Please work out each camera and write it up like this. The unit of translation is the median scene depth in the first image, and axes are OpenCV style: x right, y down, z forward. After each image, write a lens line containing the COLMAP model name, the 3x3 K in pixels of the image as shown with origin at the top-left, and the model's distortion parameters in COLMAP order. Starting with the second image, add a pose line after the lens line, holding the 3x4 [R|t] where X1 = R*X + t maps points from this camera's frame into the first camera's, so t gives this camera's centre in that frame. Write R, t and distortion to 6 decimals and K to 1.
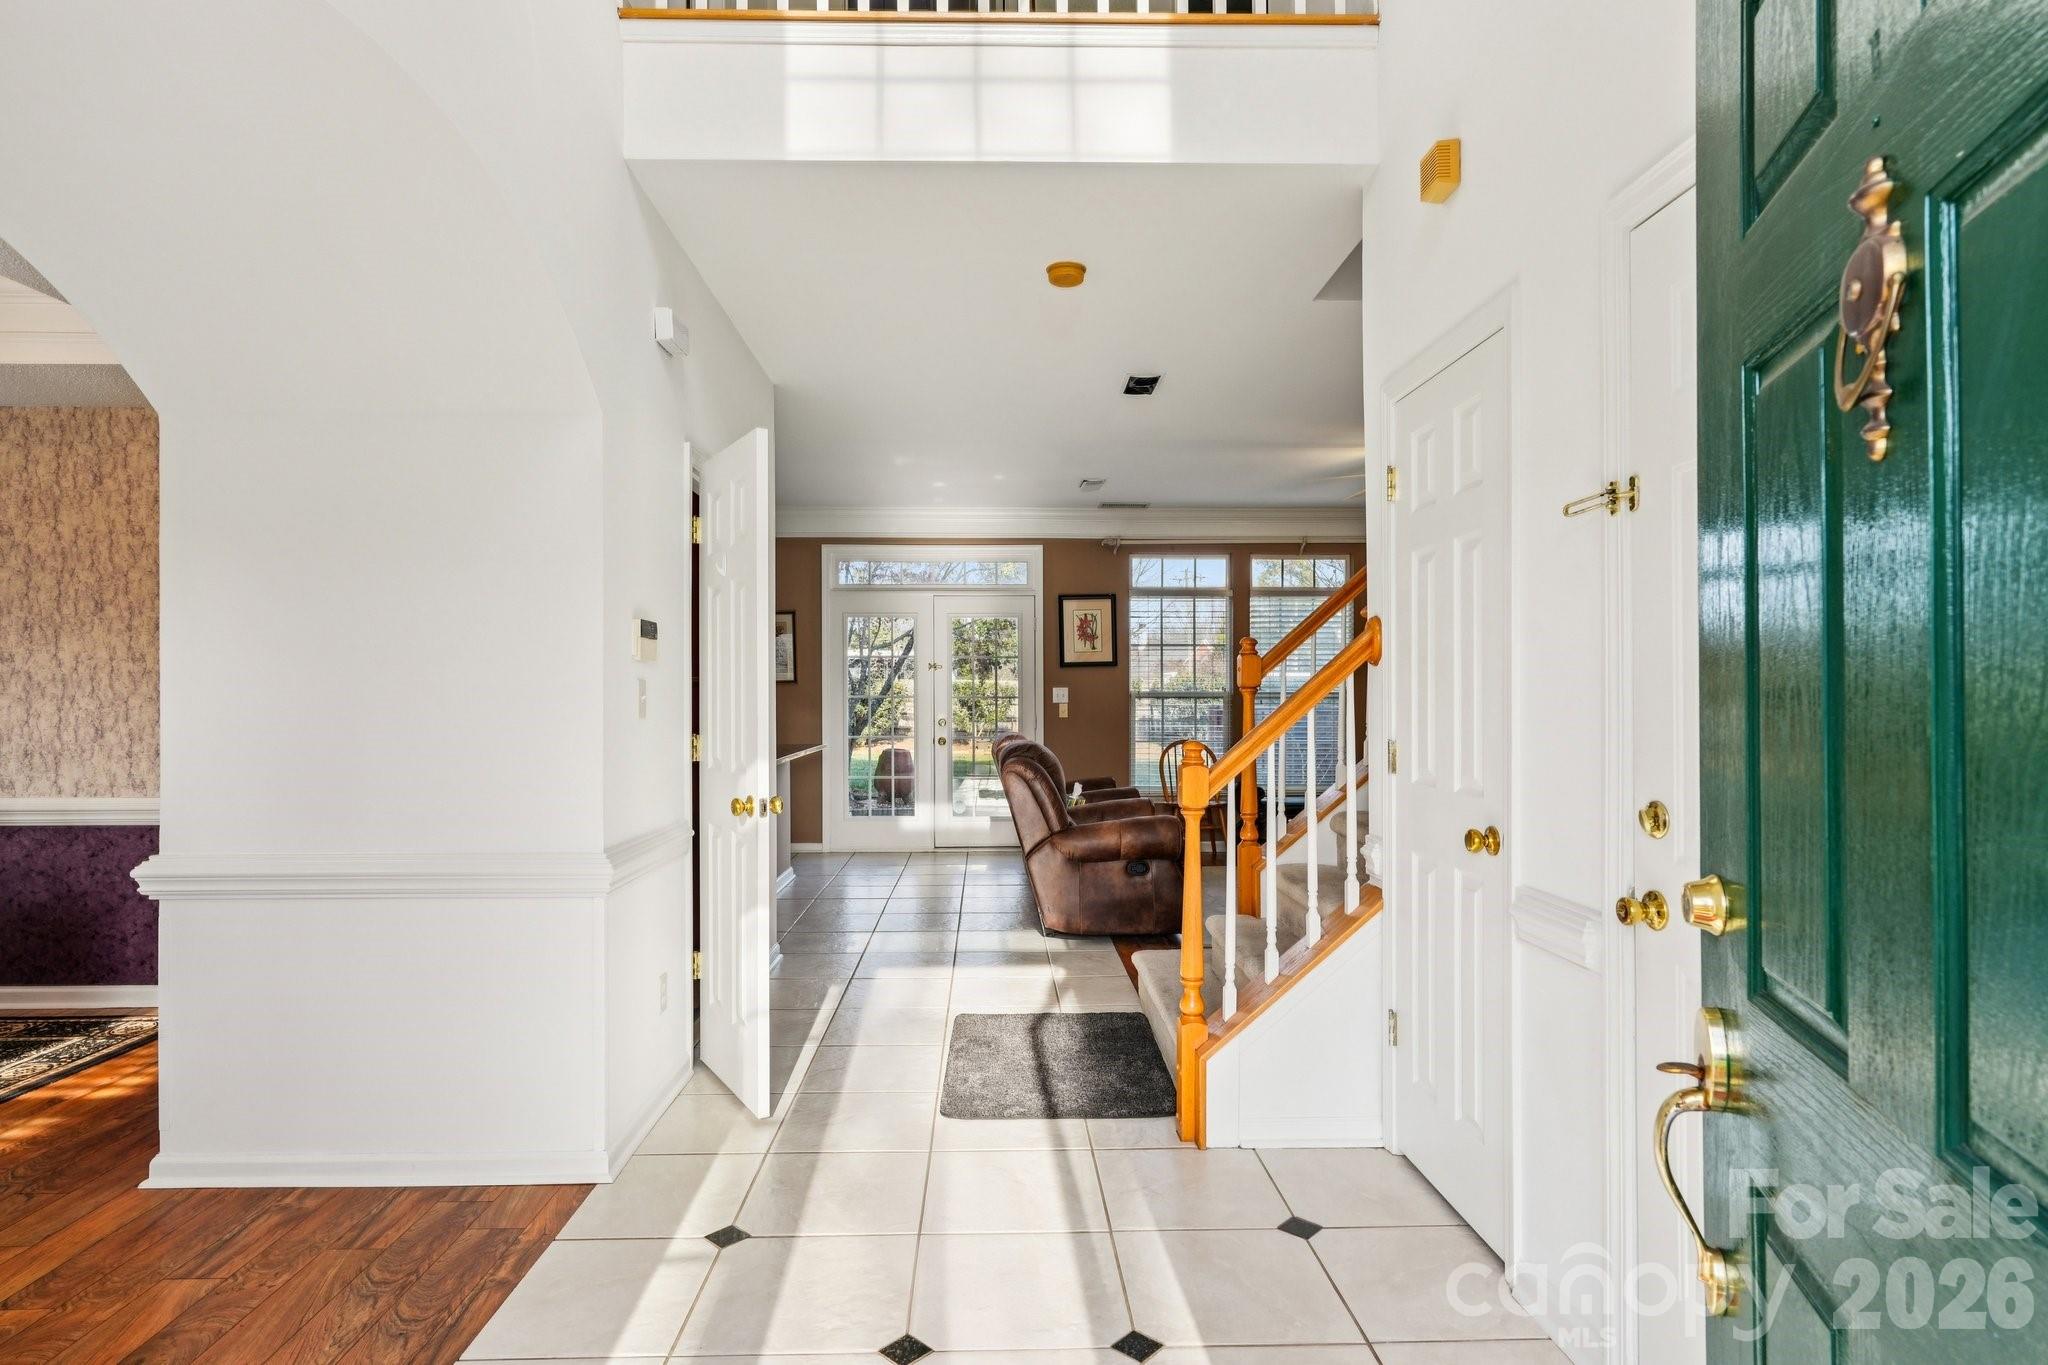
lens RADIAL K [[1072.9, 0, 982.0], [0, 1072.9, 696.9], [0, 0, 1]] dist [-0.003077, -0.000063]
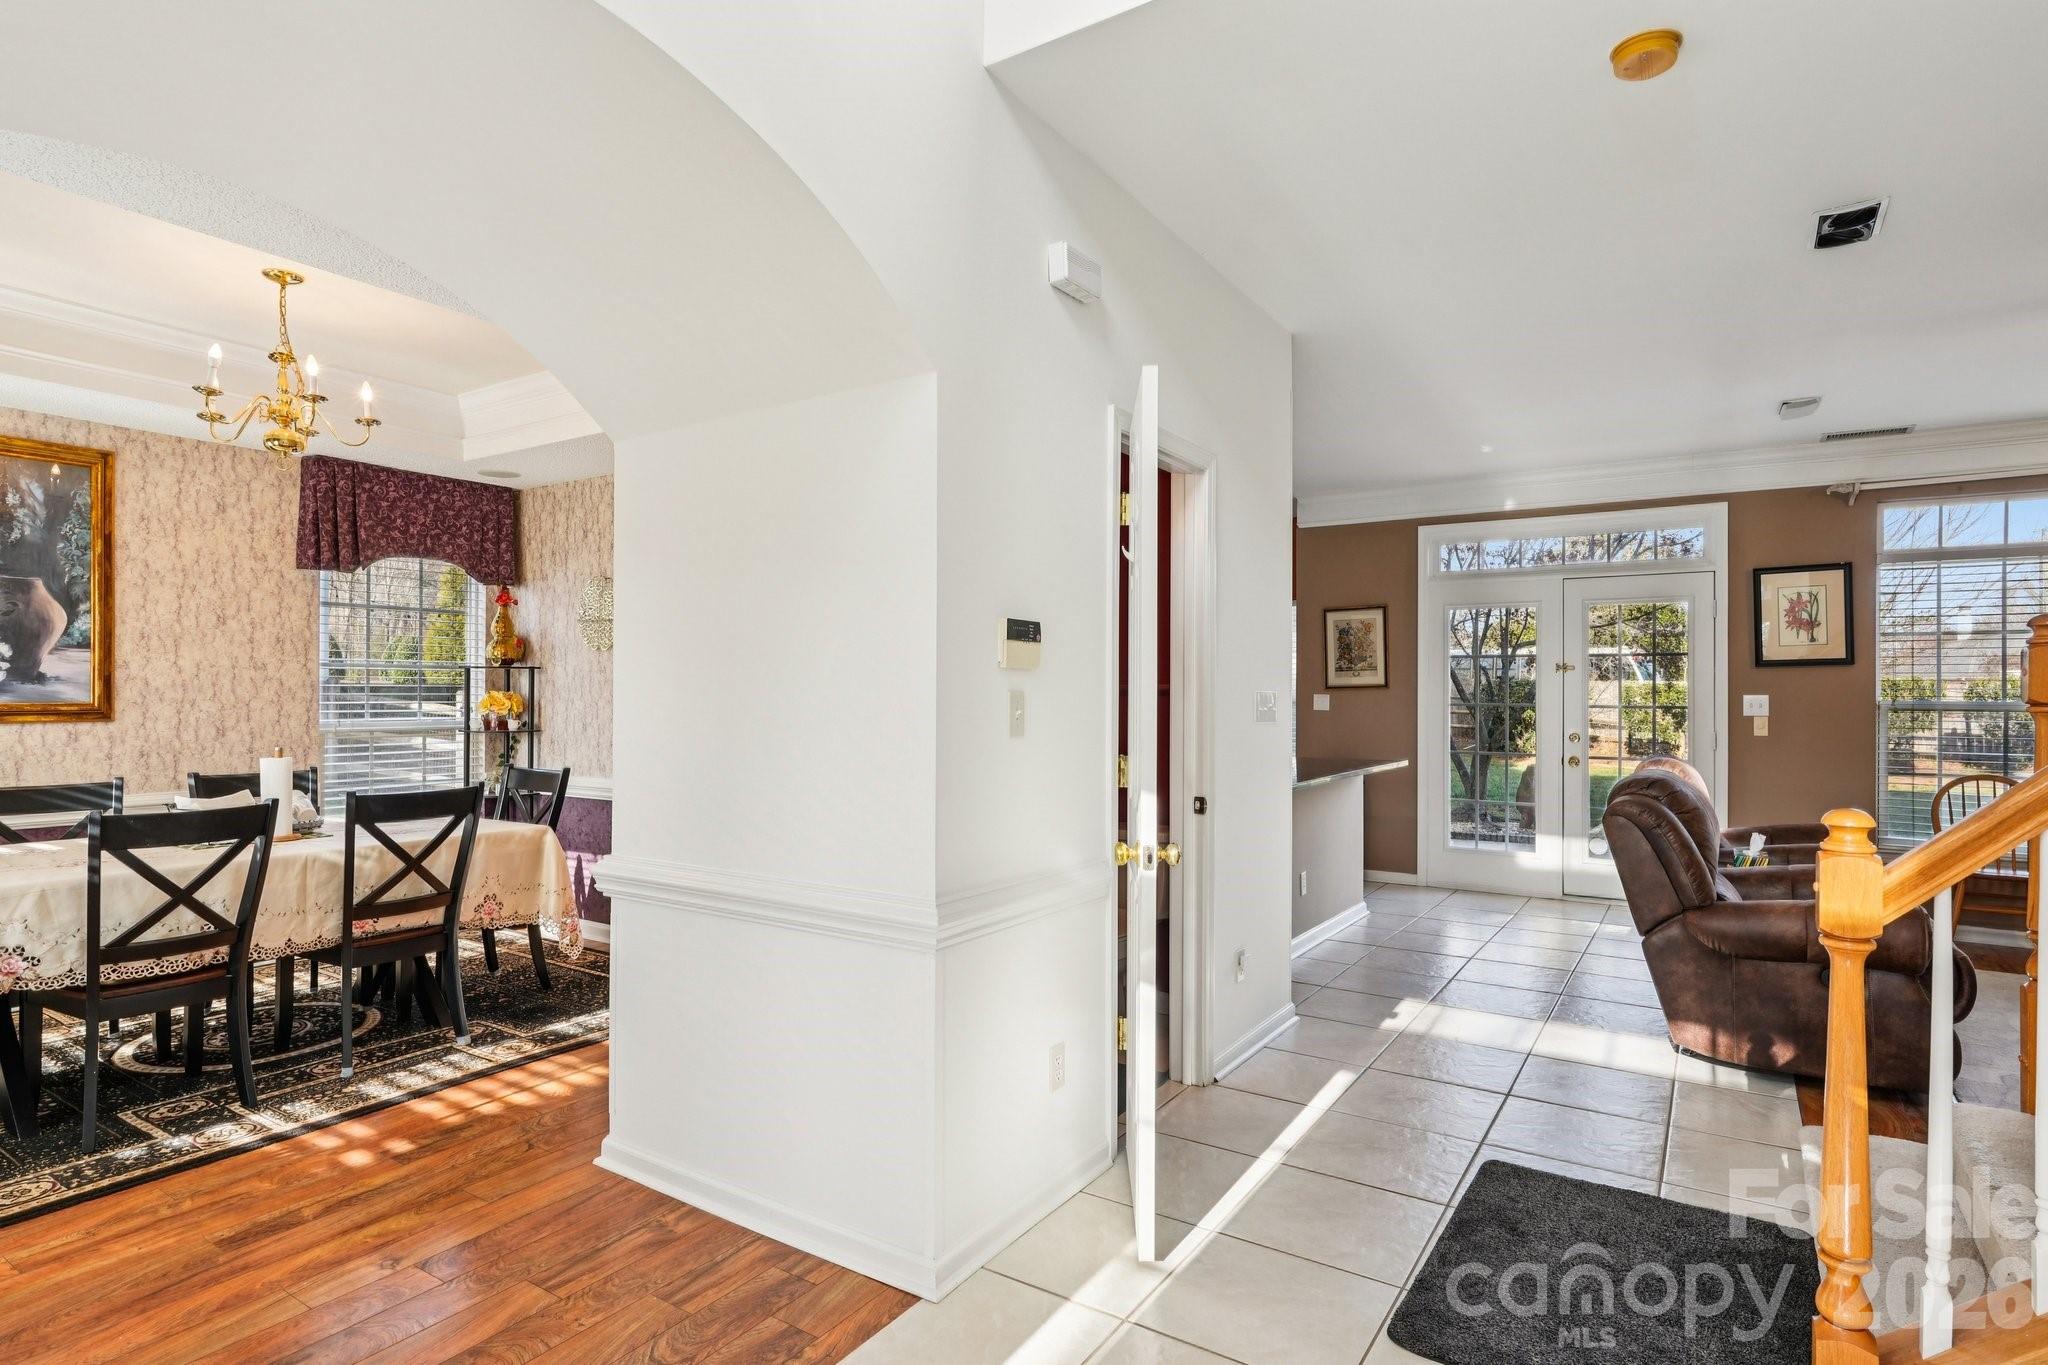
lens RADIAL K [[1072.9, 0, 982.0], [0, 1072.9, 696.9], [0, 0, 1]] dist [-0.003077, -0.000063]
pose [[0.830352, 0.004357, -0.557222, 0.107062], [-0.005556, 0.999984, -0.000461, -0.009526], [0.557211, 0.003479, 0.830364, 0.252330]]
